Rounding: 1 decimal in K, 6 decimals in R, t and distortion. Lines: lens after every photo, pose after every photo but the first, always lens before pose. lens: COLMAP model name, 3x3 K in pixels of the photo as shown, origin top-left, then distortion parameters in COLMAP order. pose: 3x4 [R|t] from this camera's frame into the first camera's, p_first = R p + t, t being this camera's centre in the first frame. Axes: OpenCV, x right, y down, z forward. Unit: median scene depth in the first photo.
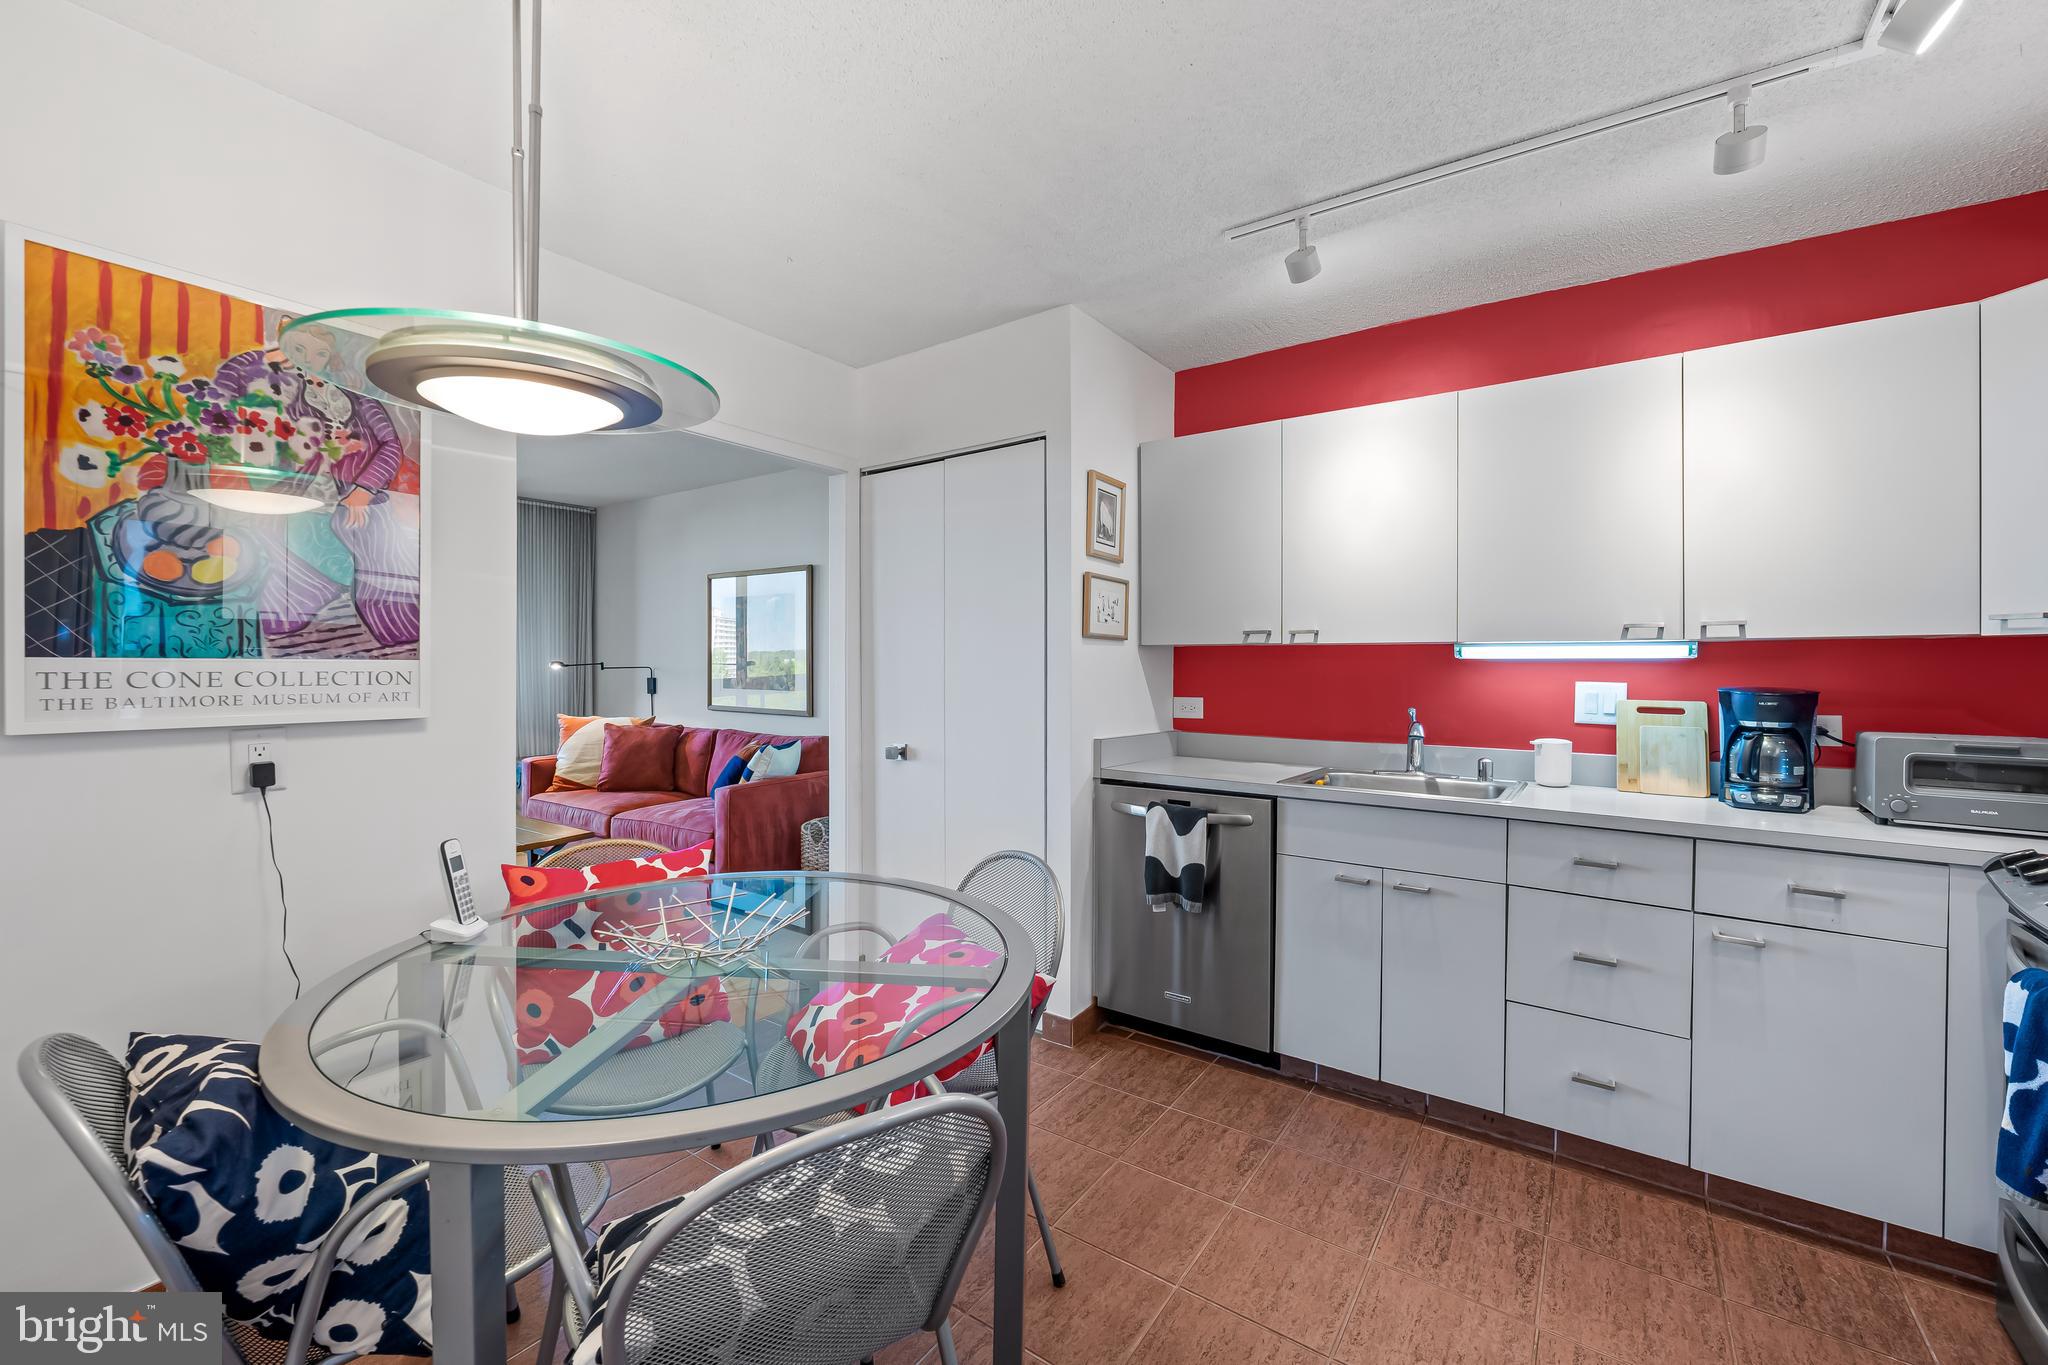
lens RADIAL K [[825.6, 0, 1005.5], [0, 825.6, 663.2], [0, 0, 1]] dist [-0.010386, -0.000149]
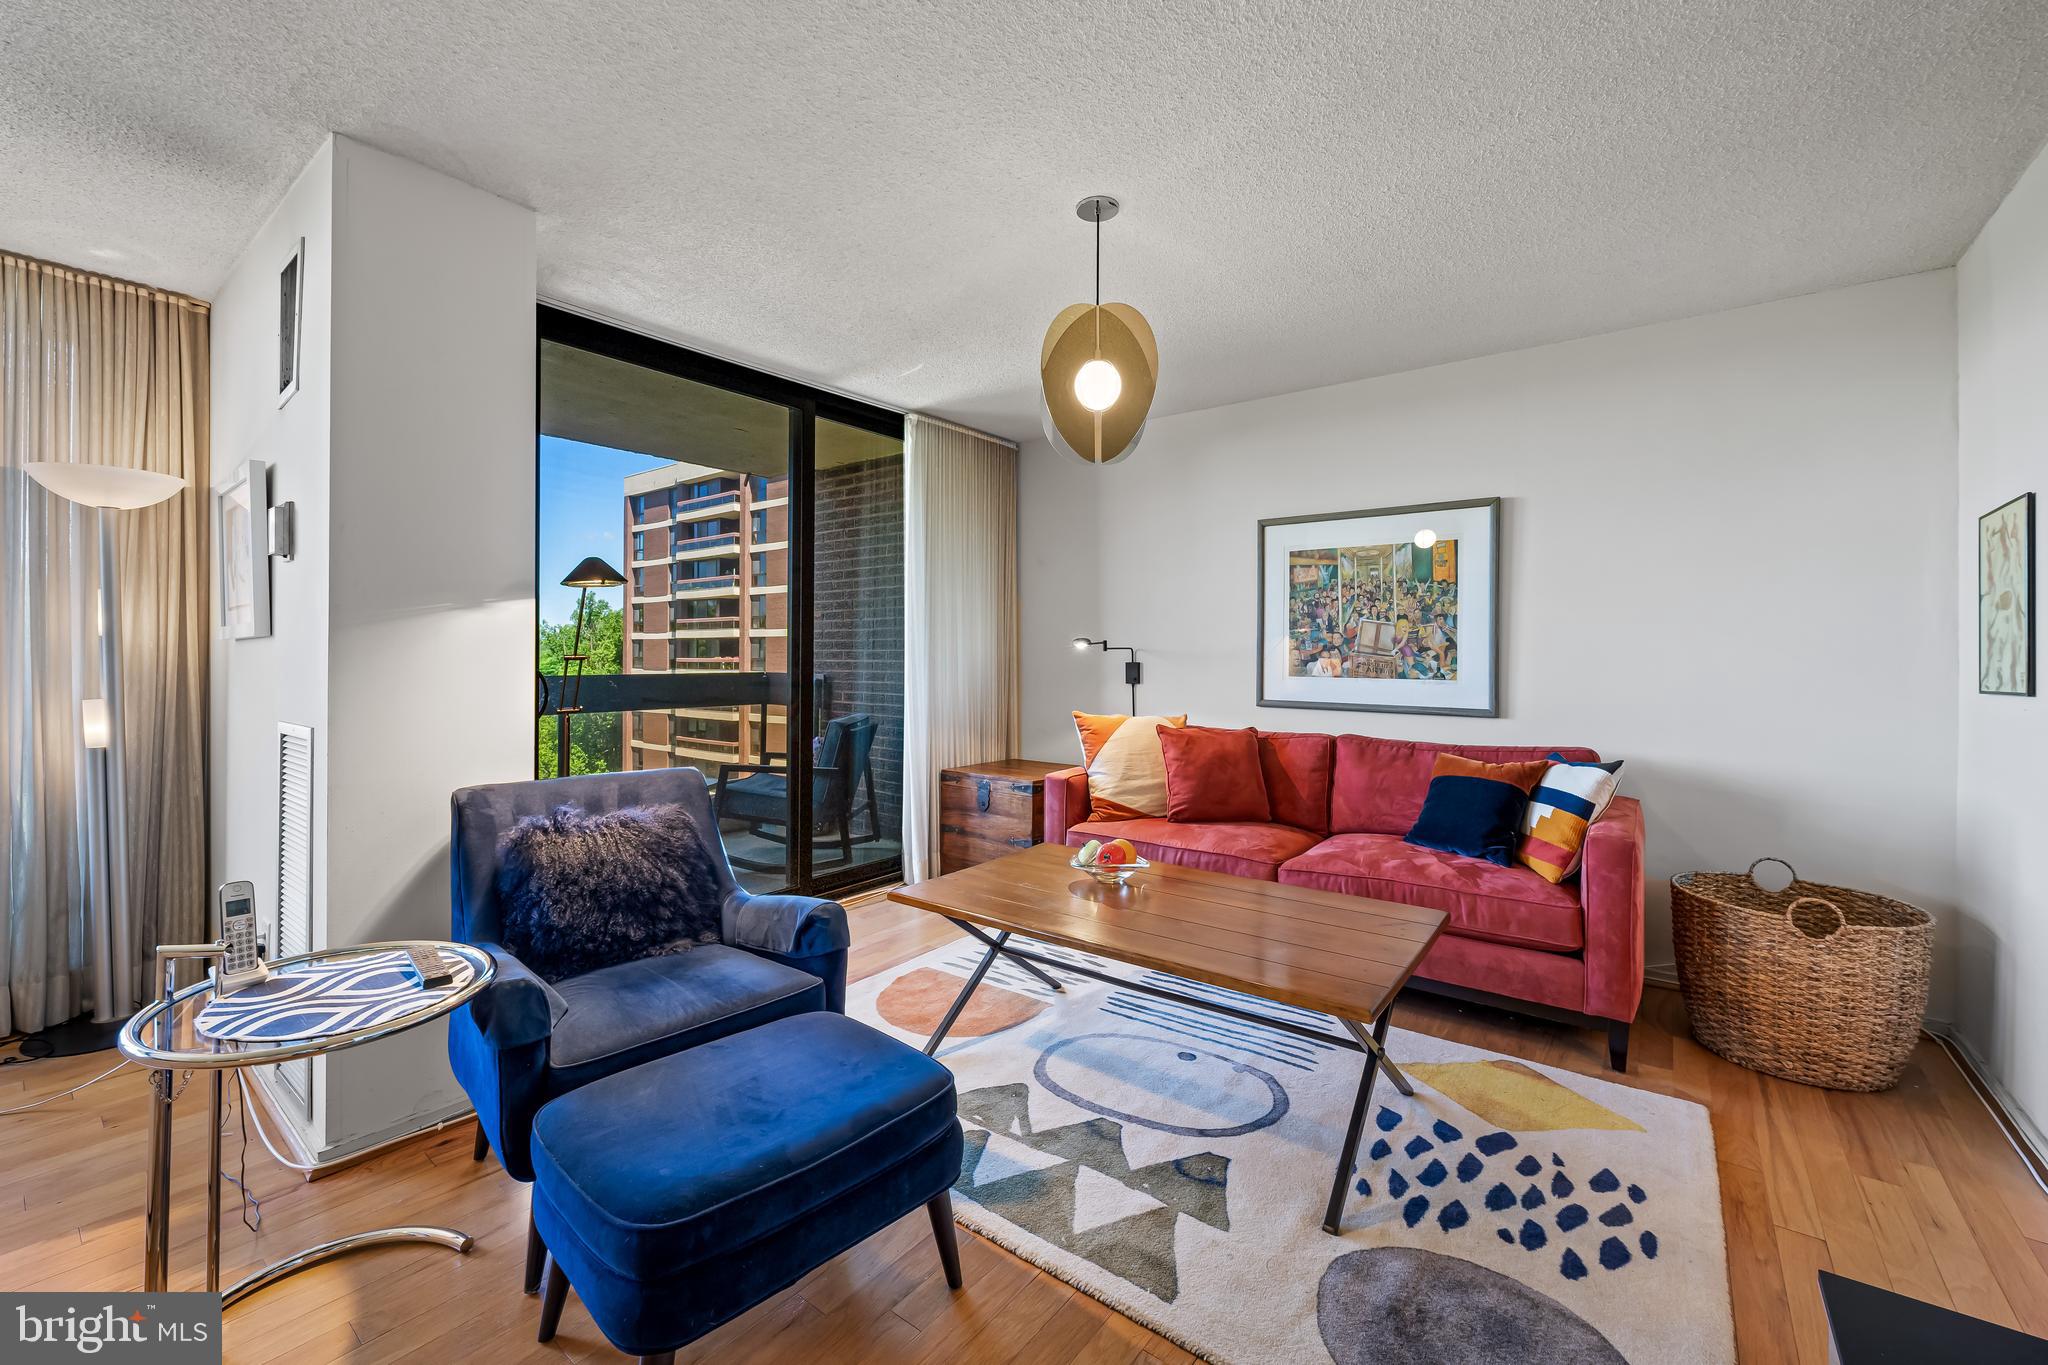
lens RADIAL K [[815.6, 0, 1019.5], [0, 815.6, 667.2], [0, 0, 1]] dist [-0.005650, -0.000090]
pose [[0.999839, 0.002550, -0.017777, -1.445929], [-0.002289, 0.999890, 0.014679, 0.031509], [0.017813, -0.014636, 0.999734, 0.715881]]
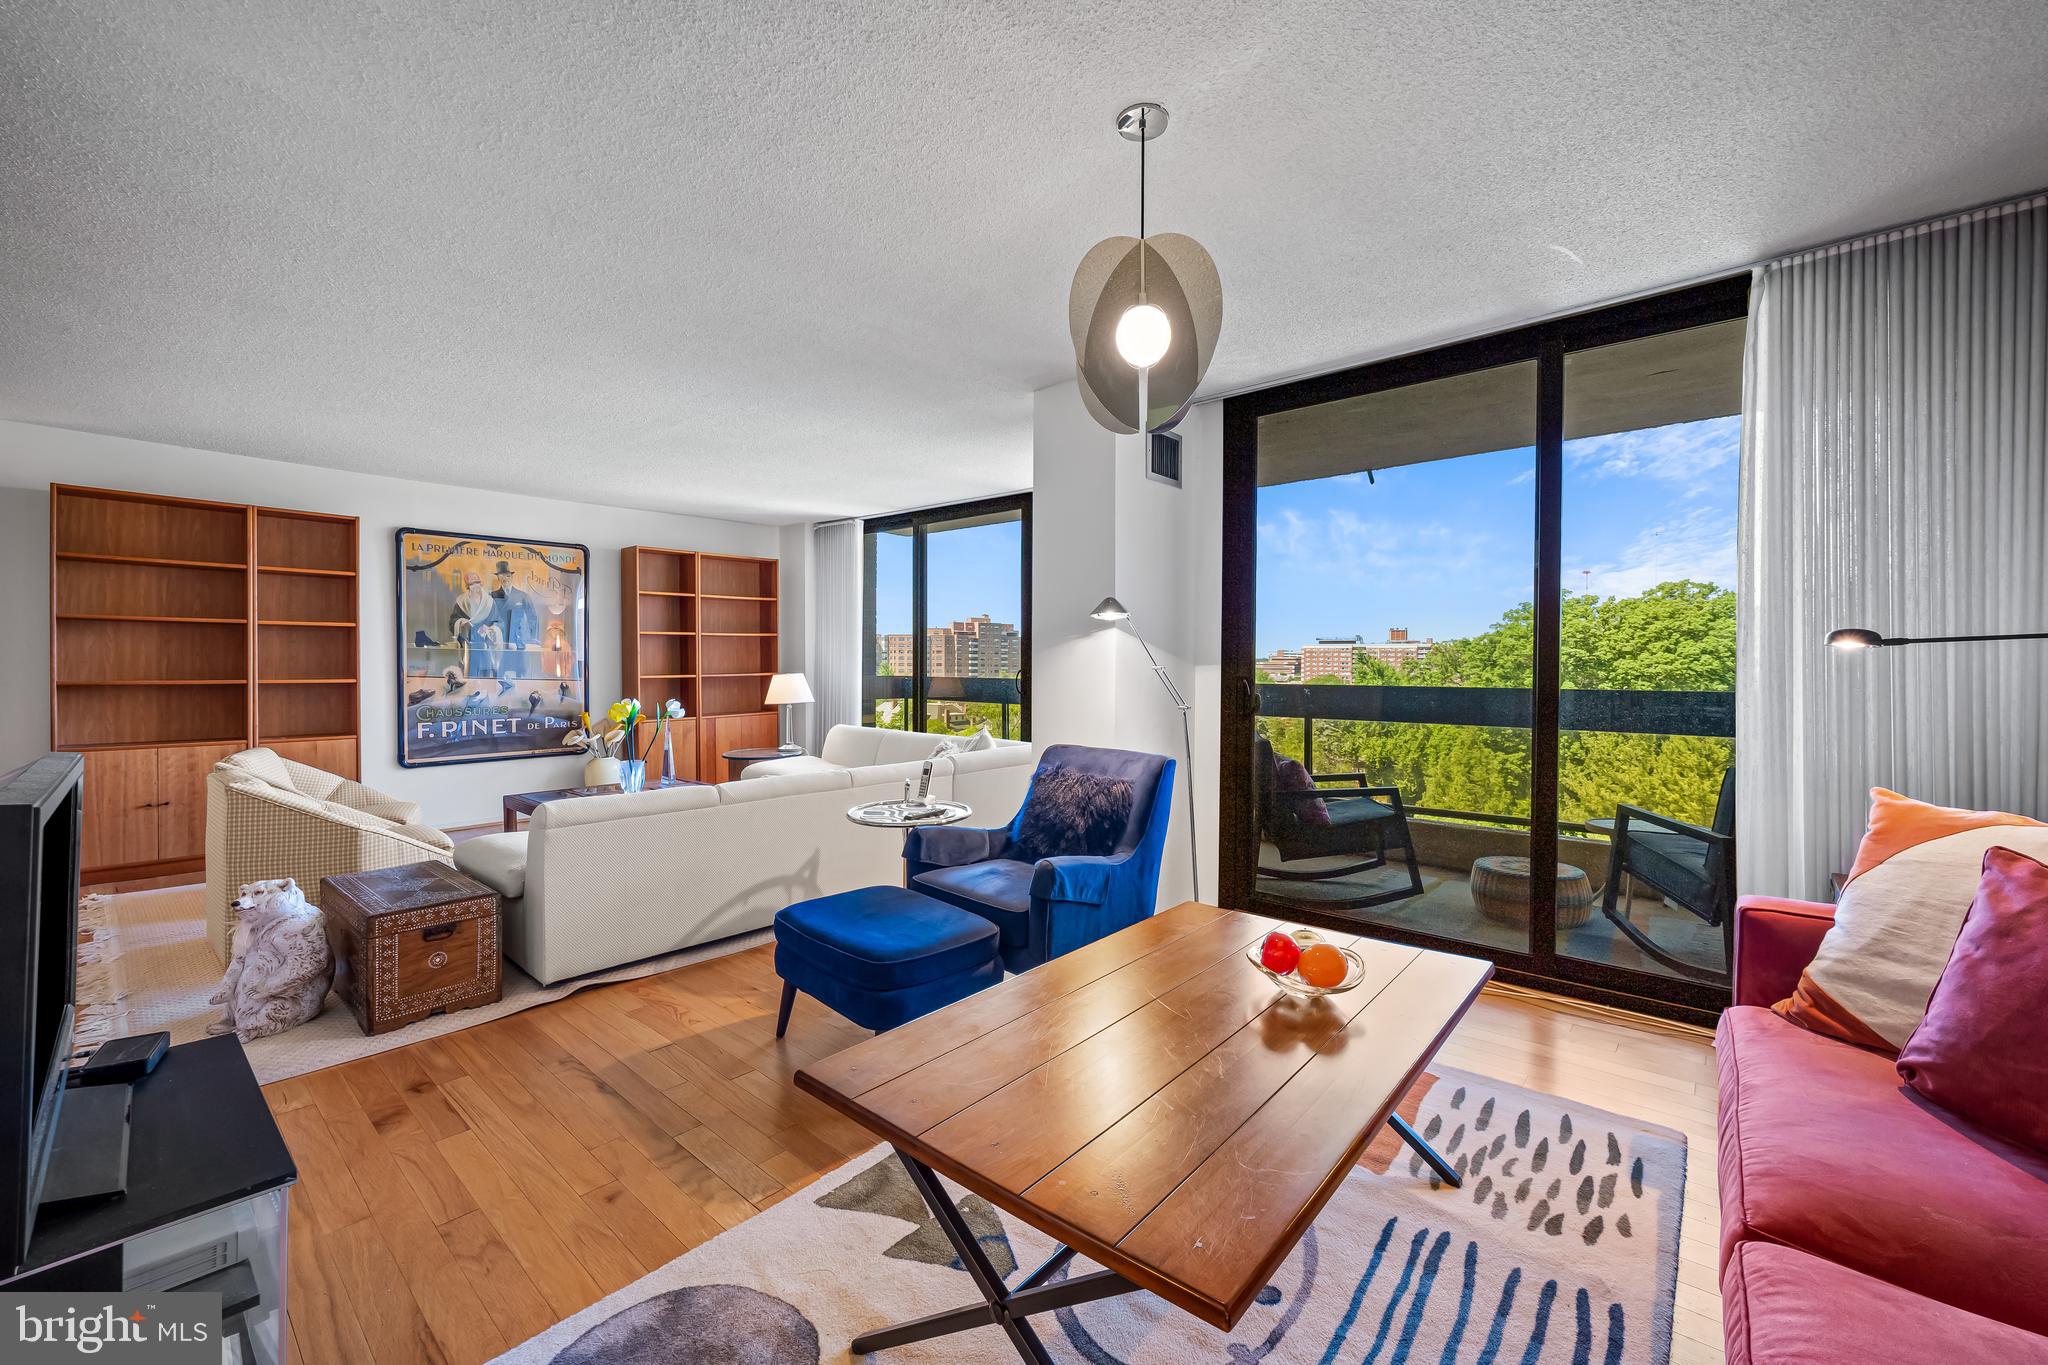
lens RADIAL K [[816.3, 0, 1024.0], [0, 816.3, 682.5], [0, 0, 1]] dist [-0.004991, -0.000190]
pose [[-0.085654, 0.015882, -0.996198, -0.474499], [-0.001457, 0.999870, 0.016065, 0.037813], [0.996324, 0.002828, -0.085620, 1.722341]]
